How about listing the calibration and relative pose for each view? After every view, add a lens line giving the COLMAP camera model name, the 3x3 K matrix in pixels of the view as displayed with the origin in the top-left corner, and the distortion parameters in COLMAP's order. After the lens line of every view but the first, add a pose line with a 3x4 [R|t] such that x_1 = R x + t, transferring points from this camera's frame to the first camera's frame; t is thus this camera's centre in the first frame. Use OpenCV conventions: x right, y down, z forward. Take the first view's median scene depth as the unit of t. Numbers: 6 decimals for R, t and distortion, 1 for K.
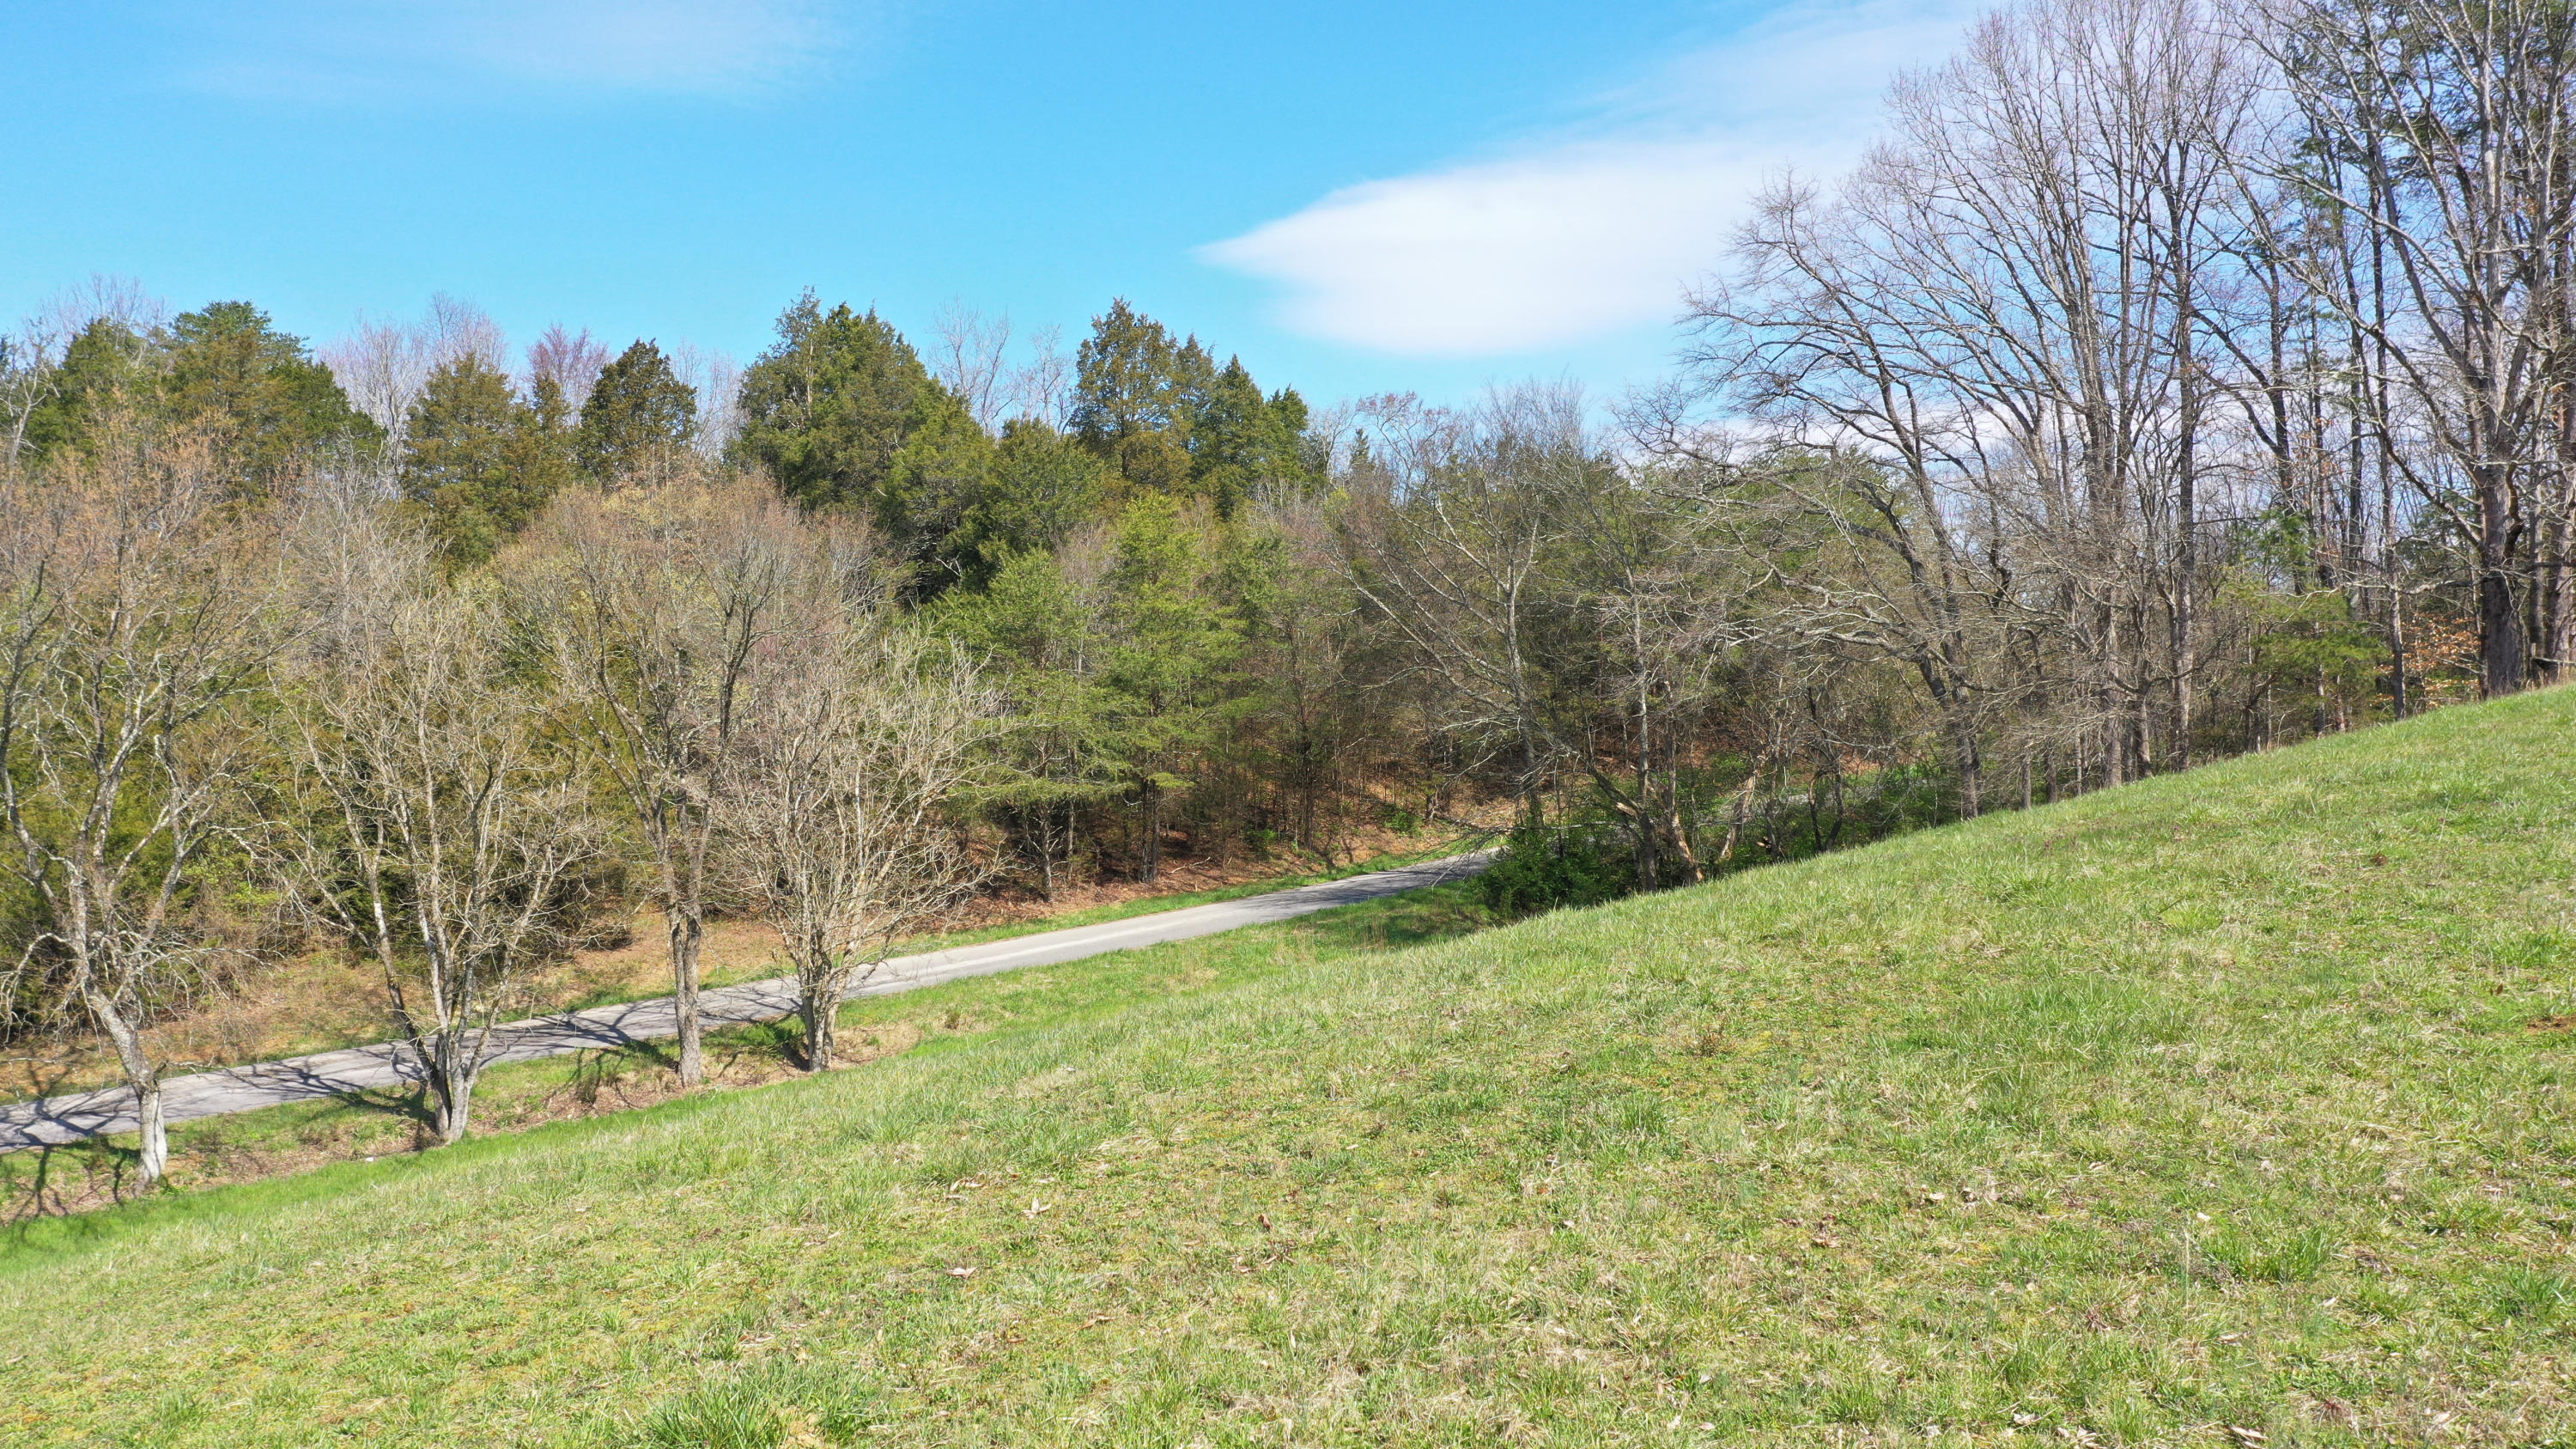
lens RADIAL K [[2045.5, 0, 1284.6], [0, 2045.5, 717.1], [0, 0, 1]] dist [0.003353, 0.006844]
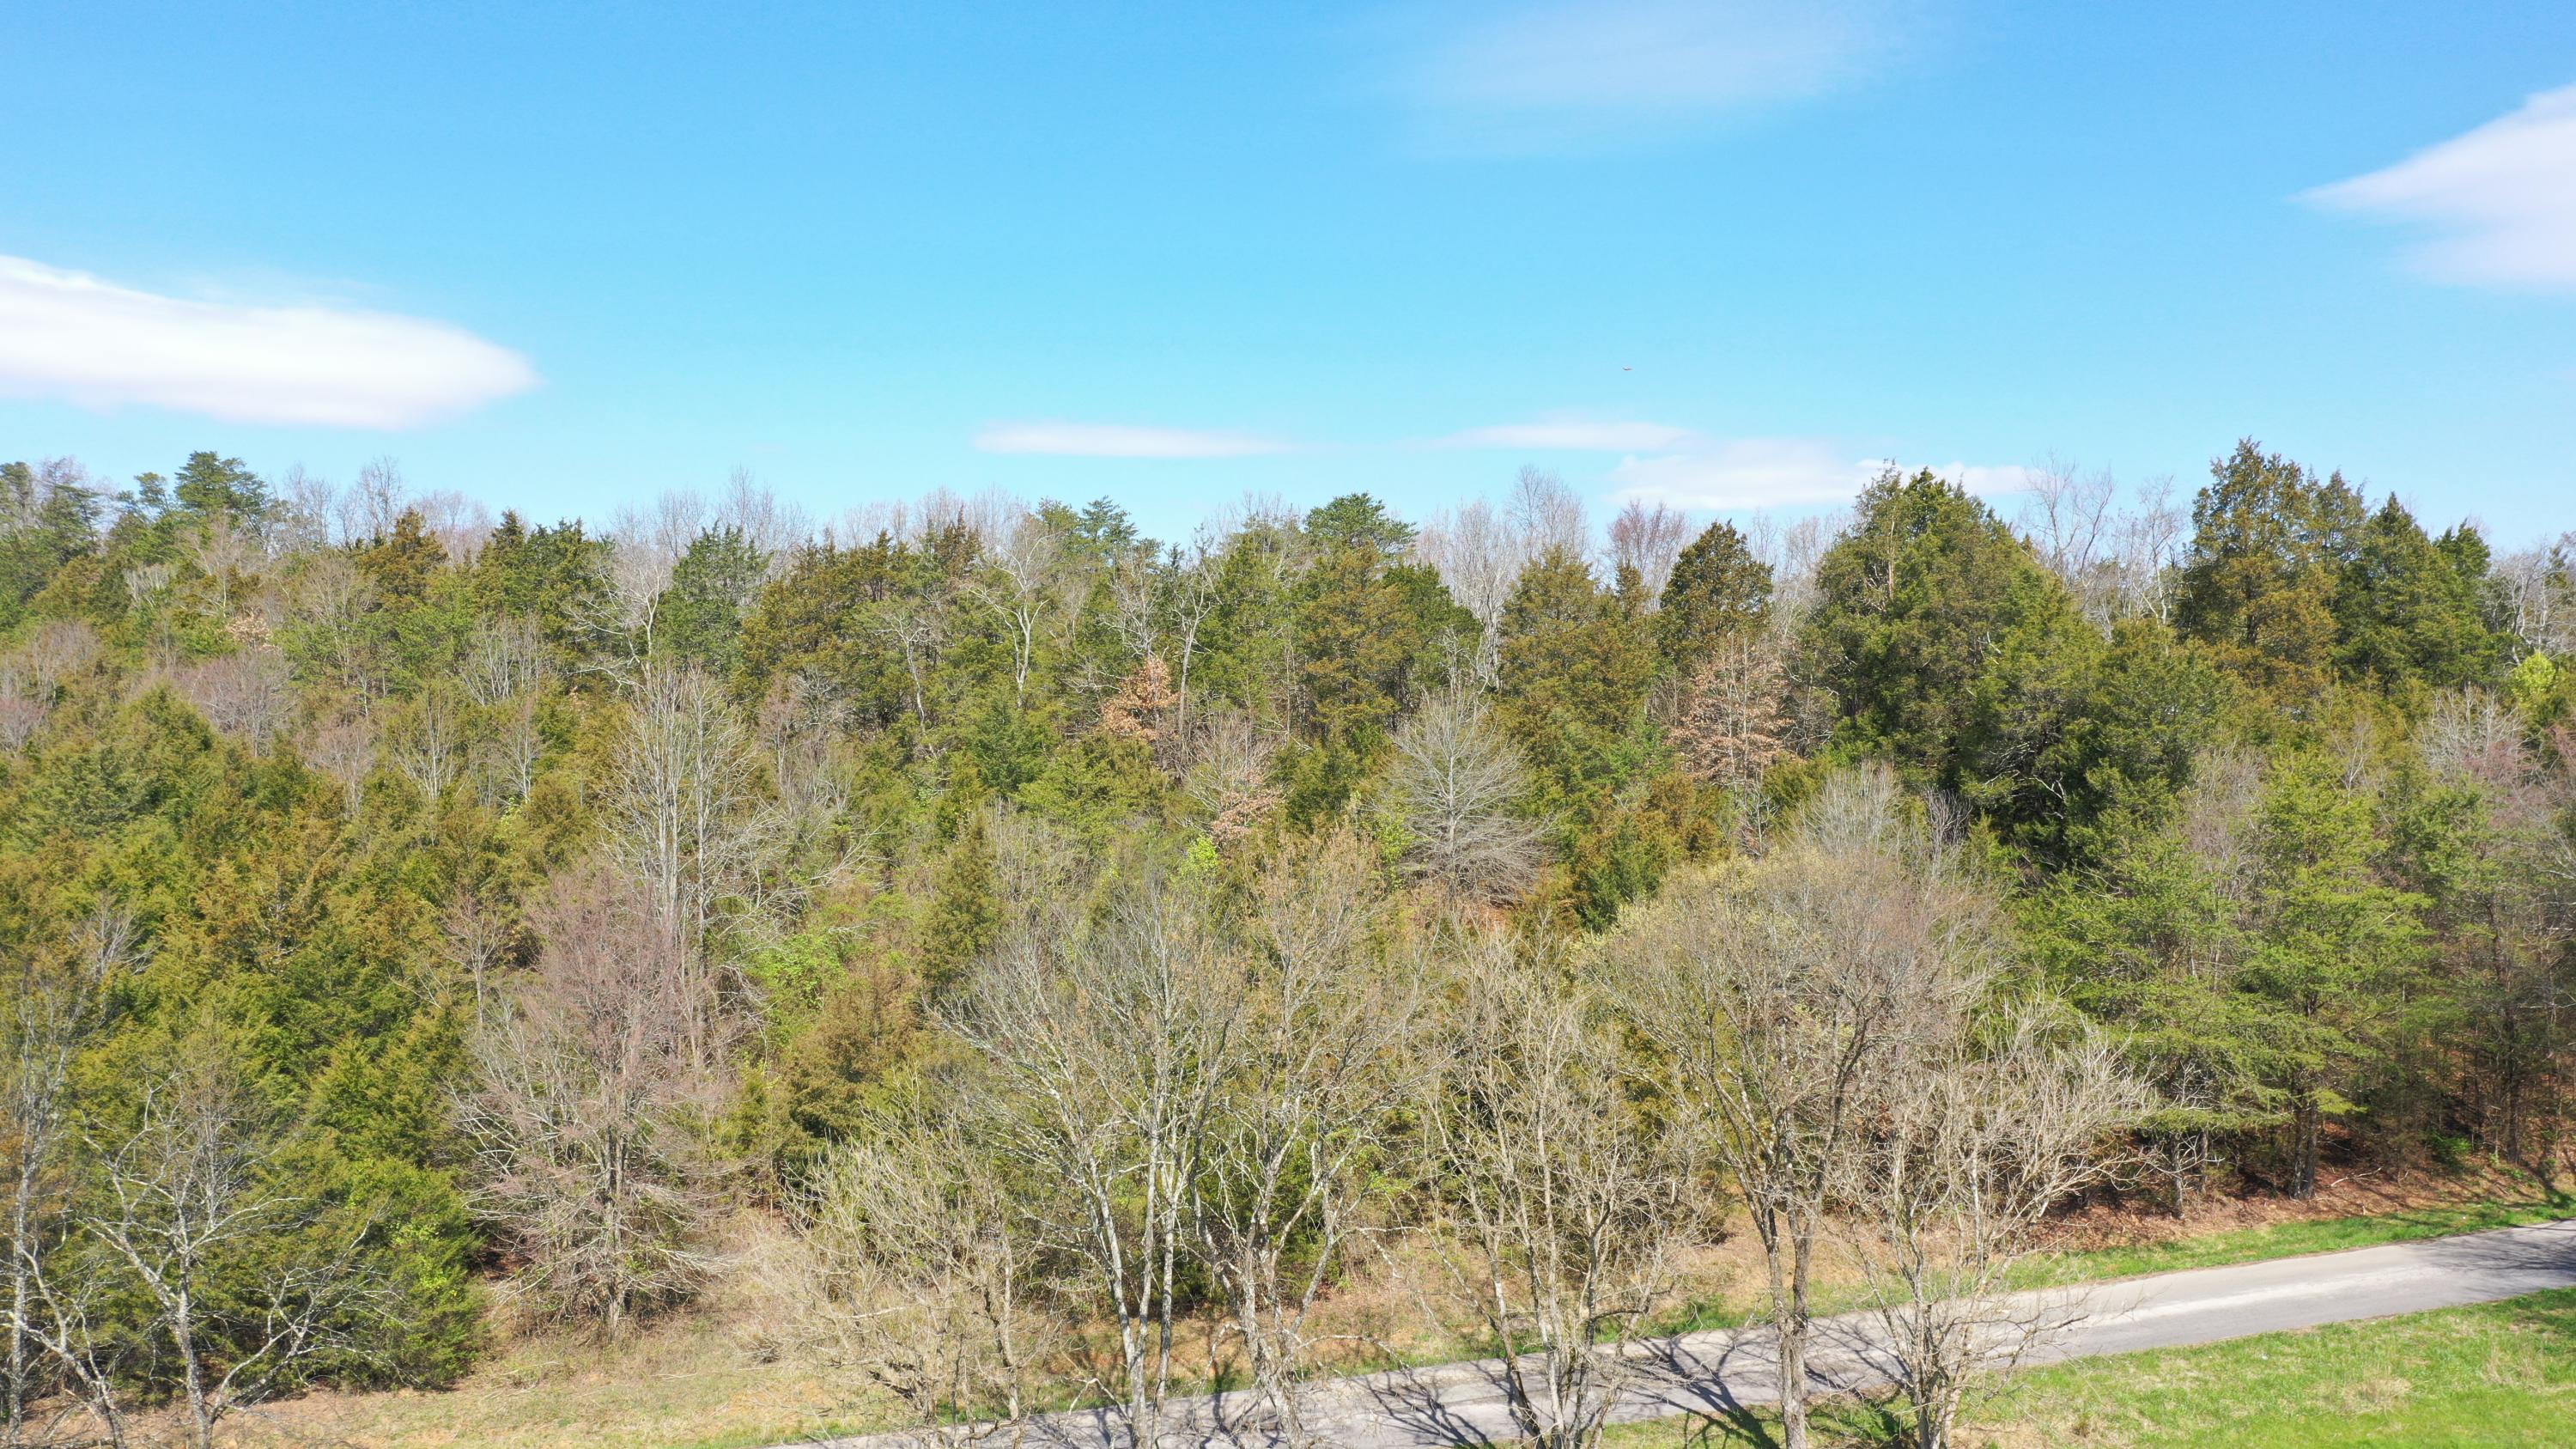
lens RADIAL K [[2045.5, 0, 1285.0], [0, 2045.5, 716.0], [0, 0, 1]] dist [0.003353, 0.006844]
pose [[0.877179, 0.001629, -0.480161, -0.037353], [-0.001255, 0.999999, 0.001102, -0.163230], [0.480162, -0.000364, 0.877180, 0.040071]]
